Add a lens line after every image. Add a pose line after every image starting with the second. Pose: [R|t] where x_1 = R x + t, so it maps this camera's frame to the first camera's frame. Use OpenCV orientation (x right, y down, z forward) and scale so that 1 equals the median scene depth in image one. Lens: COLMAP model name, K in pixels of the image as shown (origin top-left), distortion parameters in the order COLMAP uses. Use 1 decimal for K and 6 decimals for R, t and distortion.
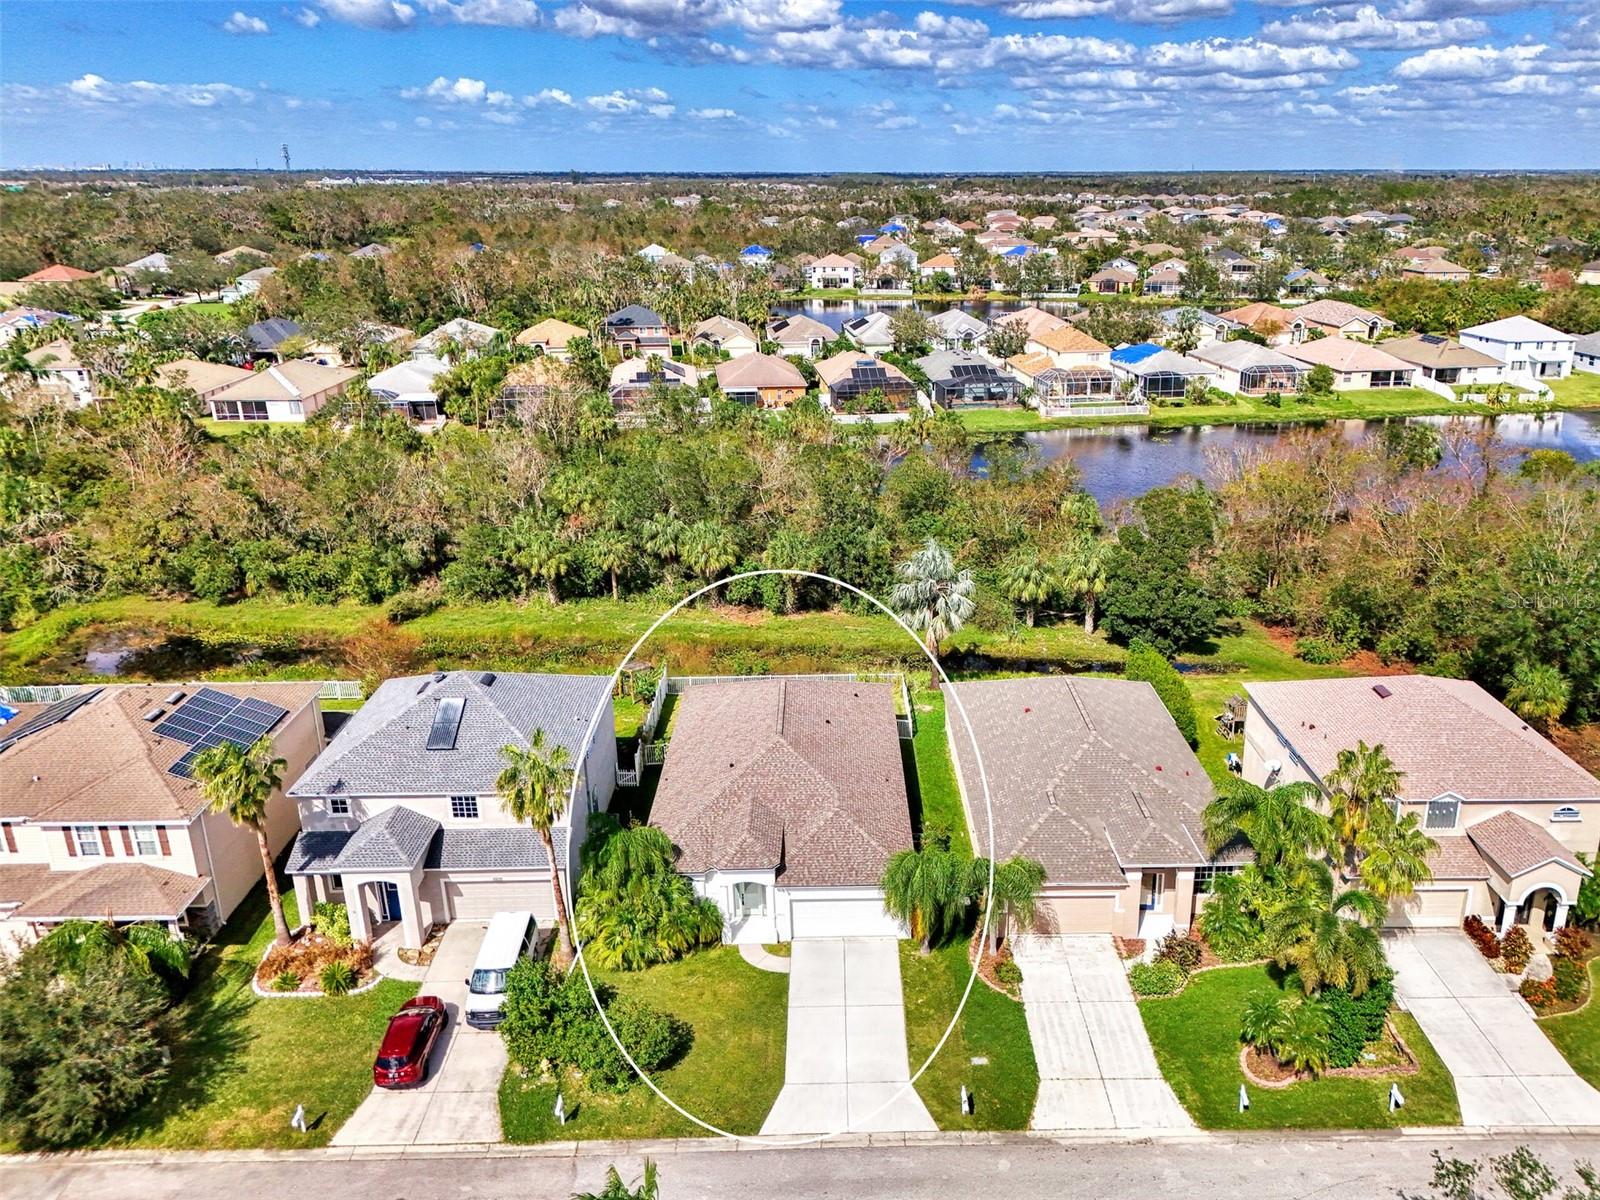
lens RADIAL K [[1157.2, 0, 804.3], [0, 1157.2, 590.3], [0, 0, 1]] dist [0.074842, -0.084623]
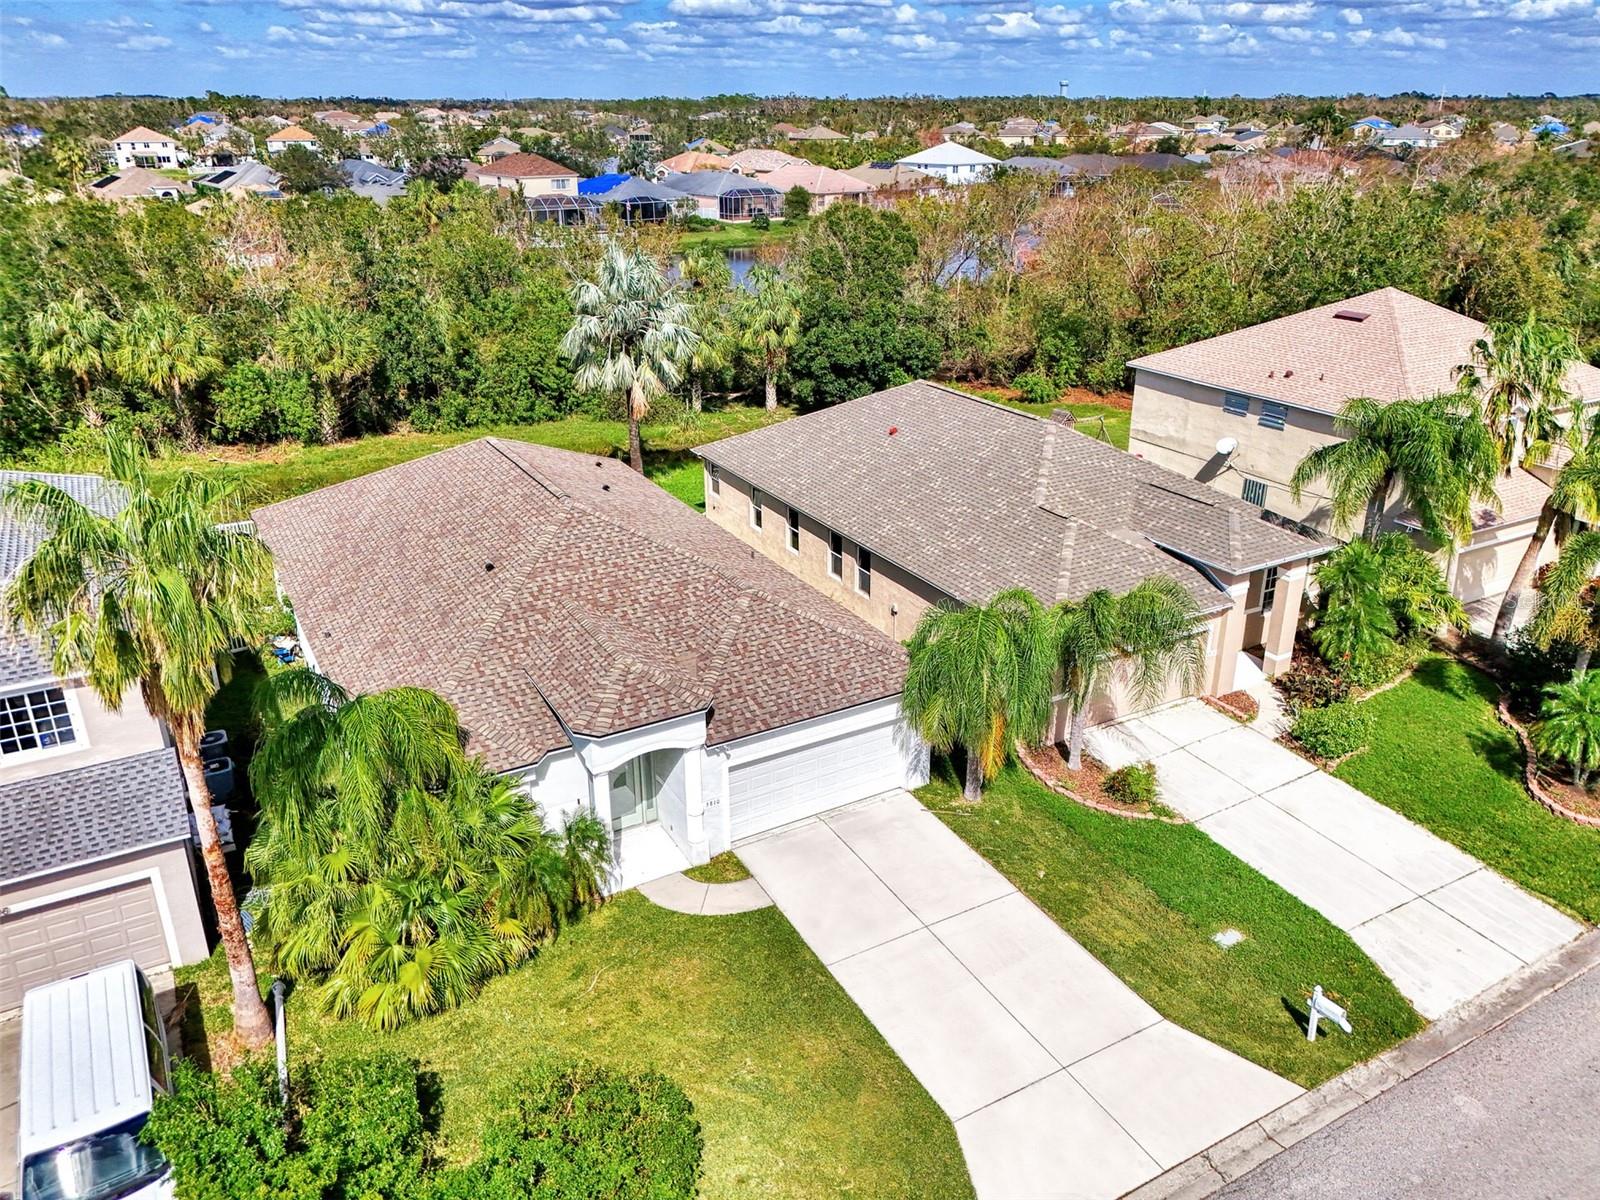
lens RADIAL K [[1181.1, 0, 808.7], [0, 1181.1, 603.5], [0, 0, 1]] dist [0.070670, -0.075566]
pose [[0.865617, -0.179227, 0.467531, -0.193593], [0.149669, 0.983668, 0.099980, 0.145000], [-0.477815, -0.016570, 0.878304, 0.518333]]
